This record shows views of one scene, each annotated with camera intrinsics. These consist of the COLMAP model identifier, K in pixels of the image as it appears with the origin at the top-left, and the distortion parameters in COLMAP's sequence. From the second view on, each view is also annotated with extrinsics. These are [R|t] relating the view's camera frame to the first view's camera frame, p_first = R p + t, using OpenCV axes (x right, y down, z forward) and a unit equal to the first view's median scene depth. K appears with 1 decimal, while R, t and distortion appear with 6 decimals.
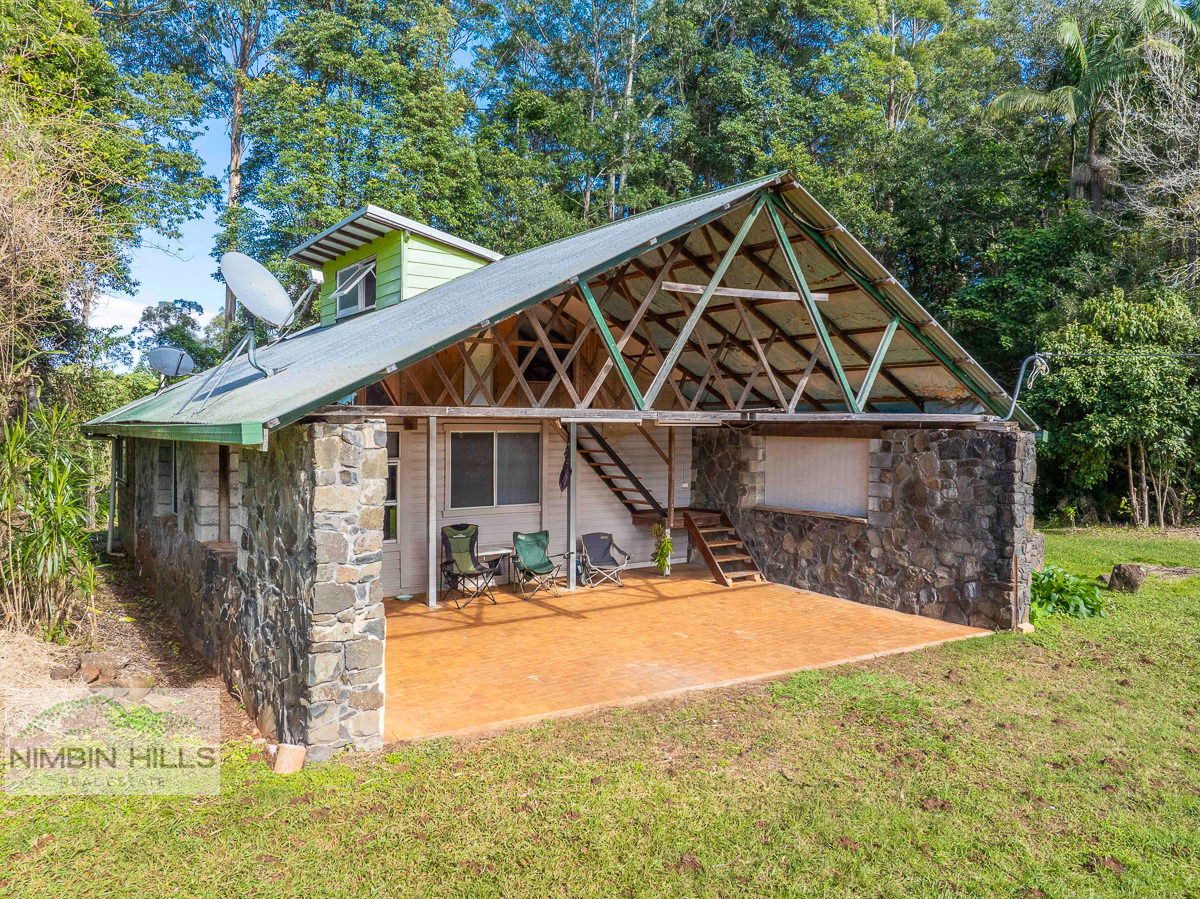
lens RADIAL K [[848.7, 0, 601.7], [0, 848.7, 443.9], [0, 0, 1]] dist [-0.046287, 0.005668]
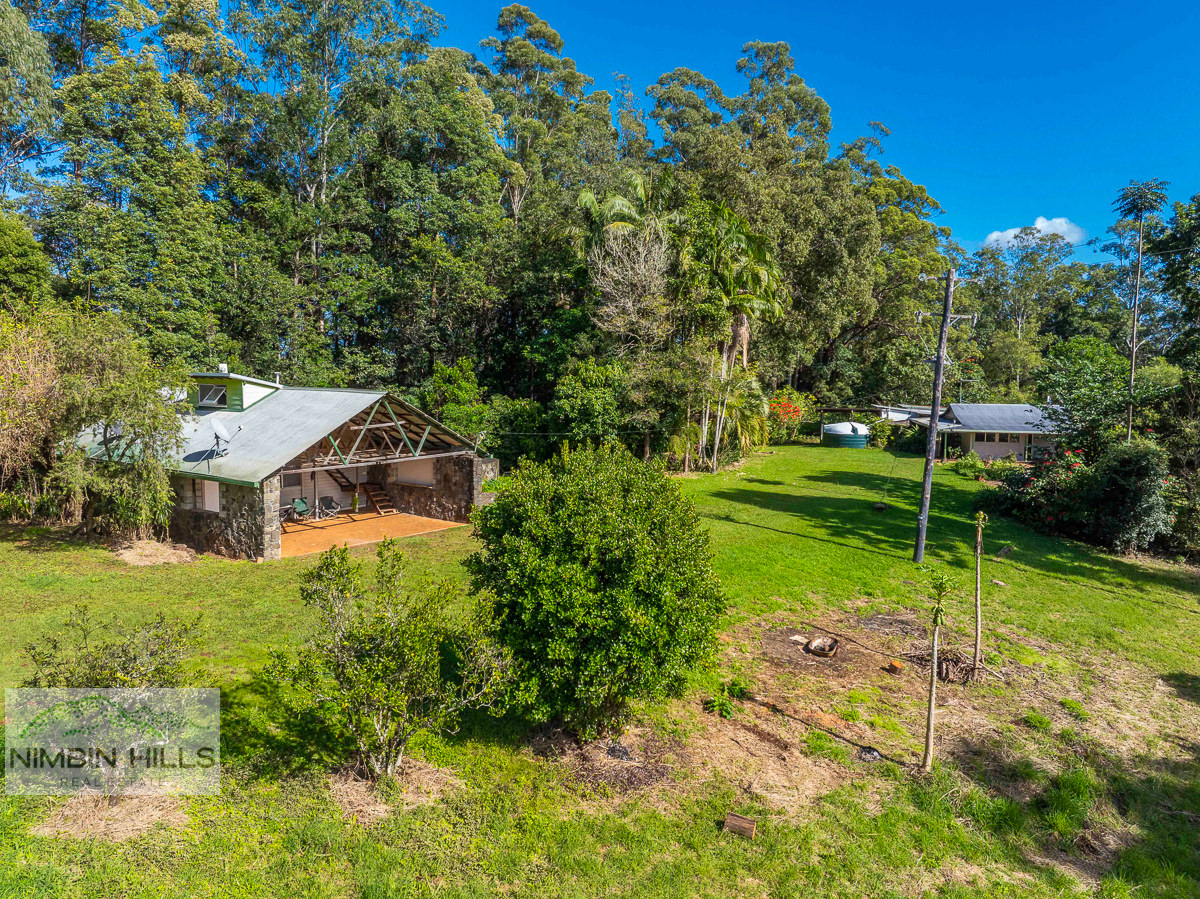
lens RADIAL K [[841.4, 0, 597.2], [0, 841.4, 445.0], [0, 0, 1]] dist [-0.036975, 0.005469]
pose [[0.939818, -0.031275, 0.340241, -0.089657], [0.006726, 0.997303, 0.073092, -0.216598], [-0.341610, -0.066405, 0.937493, -1.533300]]
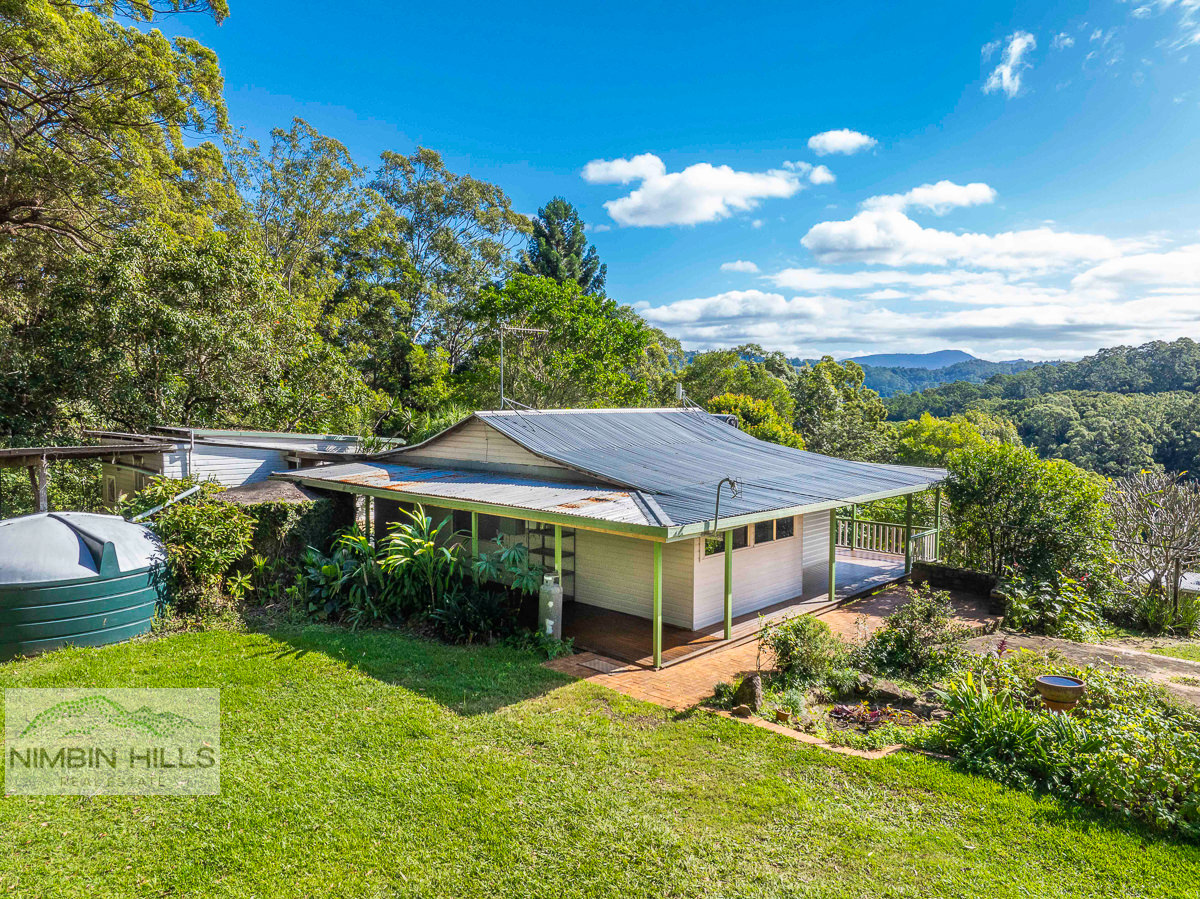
lens RADIAL K [[841.4, 0, 597.2], [0, 841.4, 445.0], [0, 0, 1]] dist [-0.036975, 0.005469]
pose [[0.215507, -0.061149, 0.974586, 2.291454], [0.020741, 0.998099, 0.058038, -0.103660], [-0.976282, 0.007706, 0.216365, 1.937990]]
